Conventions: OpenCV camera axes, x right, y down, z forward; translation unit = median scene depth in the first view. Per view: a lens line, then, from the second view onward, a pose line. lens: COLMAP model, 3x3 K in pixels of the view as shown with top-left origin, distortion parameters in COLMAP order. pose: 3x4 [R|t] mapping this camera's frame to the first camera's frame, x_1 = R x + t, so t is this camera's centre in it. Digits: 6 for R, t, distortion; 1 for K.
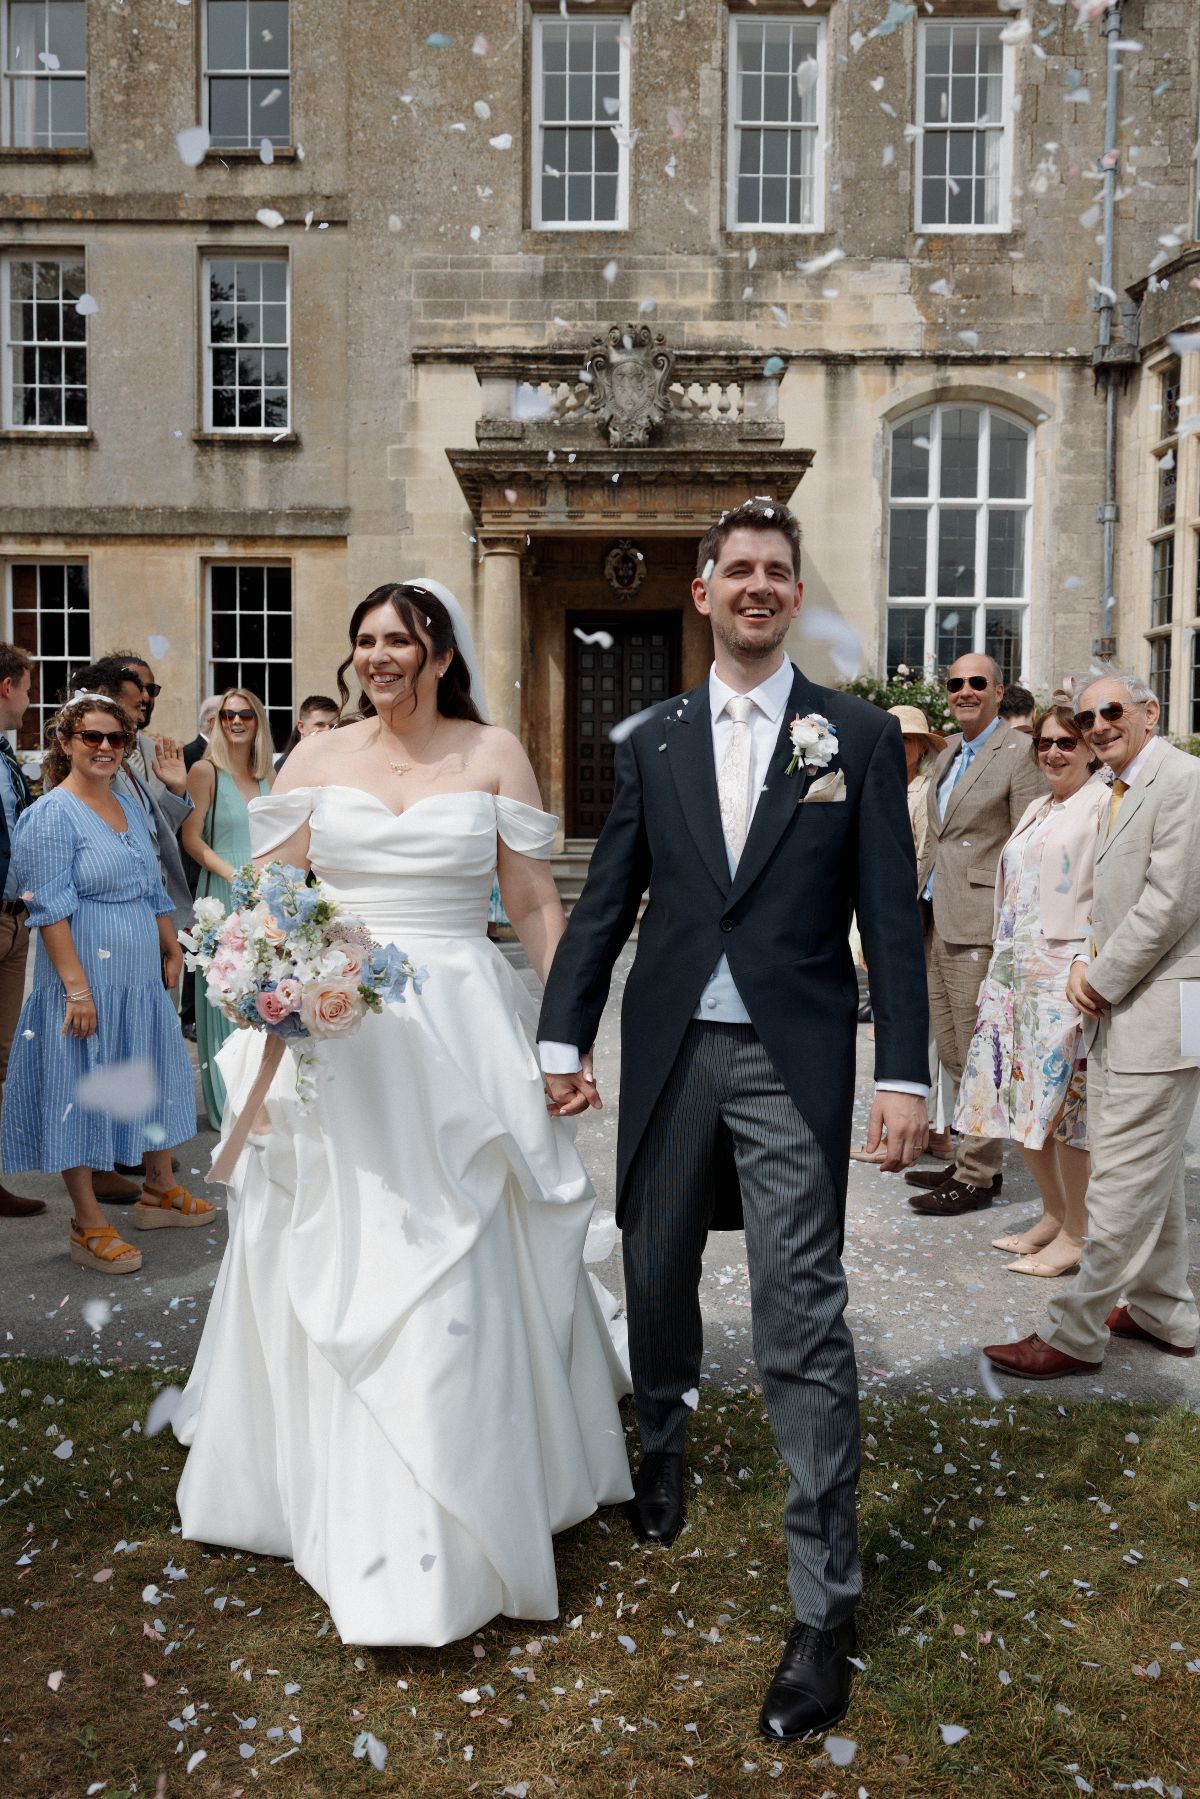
lens RADIAL K [[1224.9, 0, 602.2], [0, 1224.9, 909.2], [0, 0, 1]] dist [-0.002704, 0.001101]
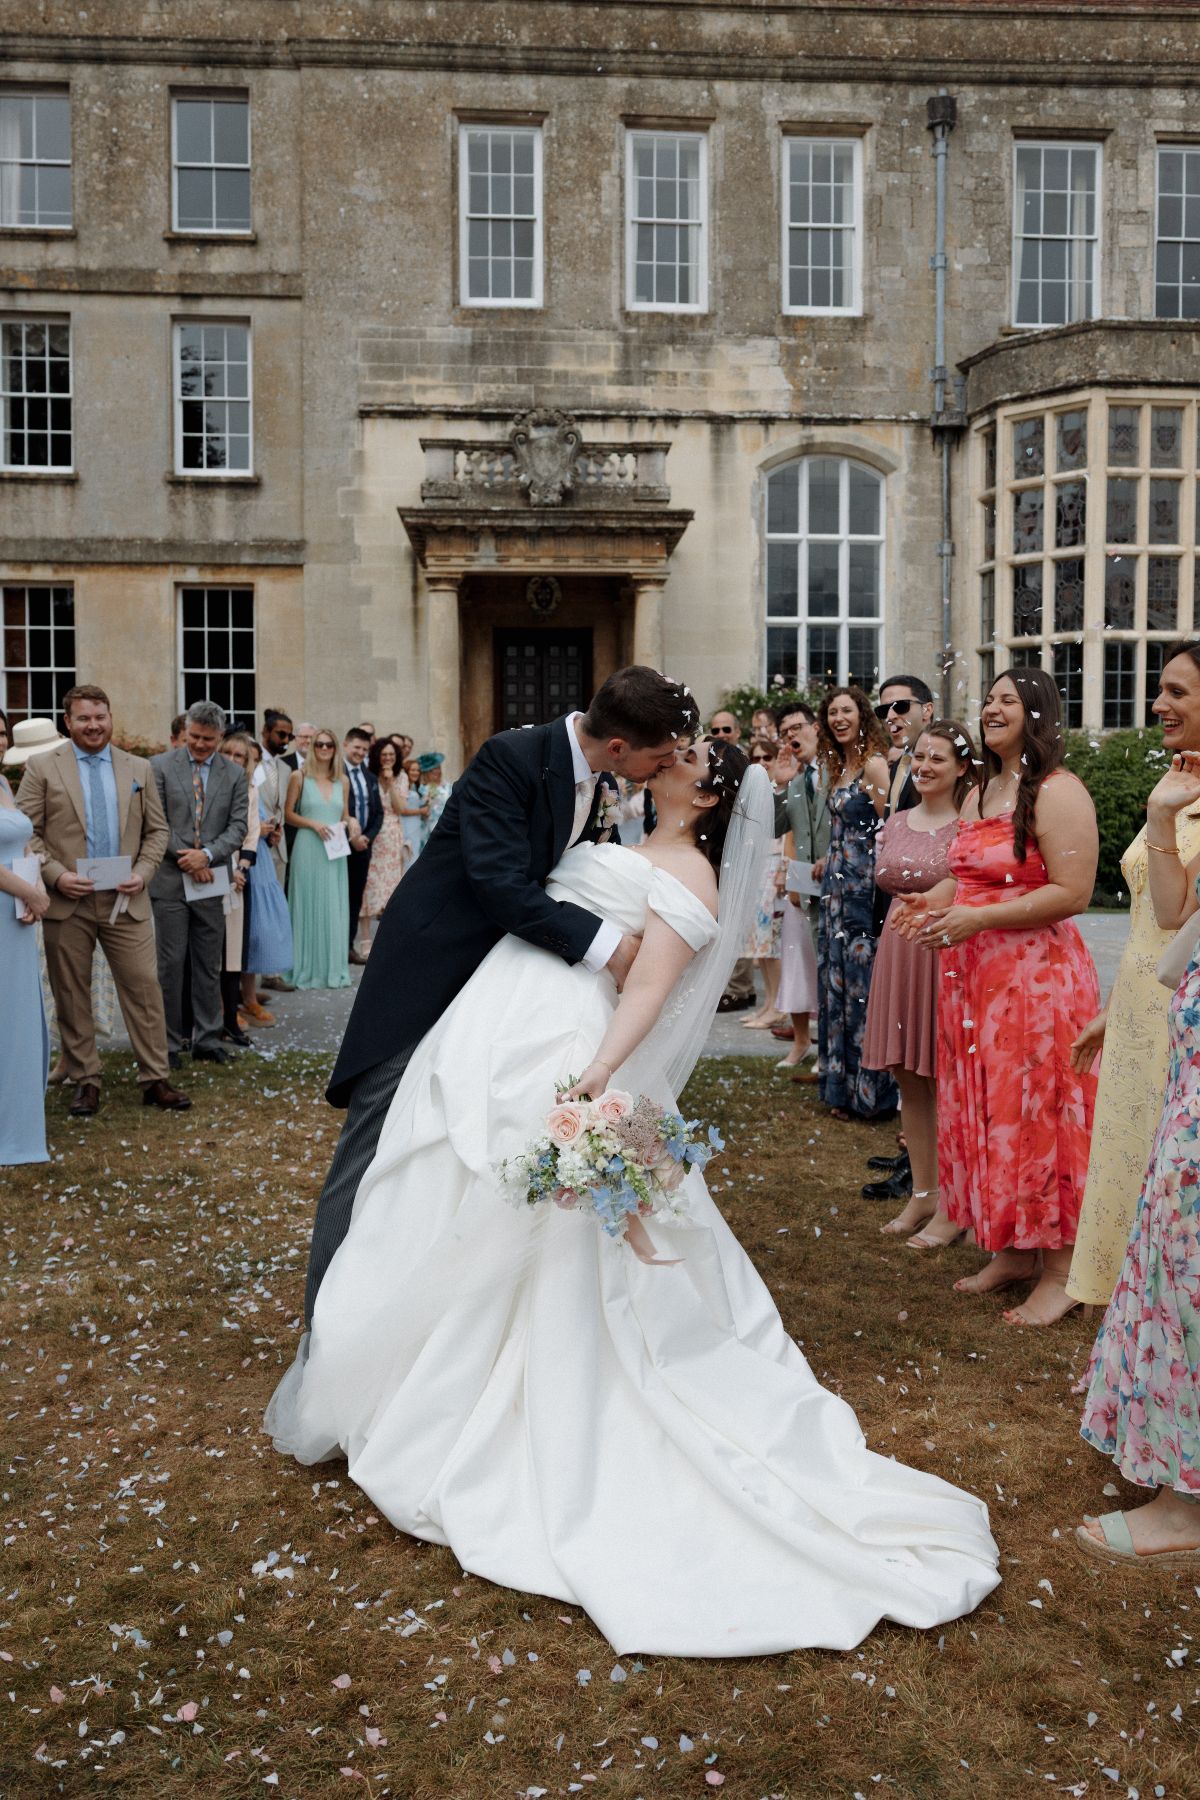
lens RADIAL K [[1225.5, 0, 603.5], [0, 1225.5, 890.3], [0, 0, 1]] dist [-0.002704, 0.001101]
pose [[0.997892, -0.012365, 0.063710, -0.002617], [0.012831, 0.999894, -0.006908, 0.015727], [-0.063617, 0.007711, 0.997945, -0.177359]]
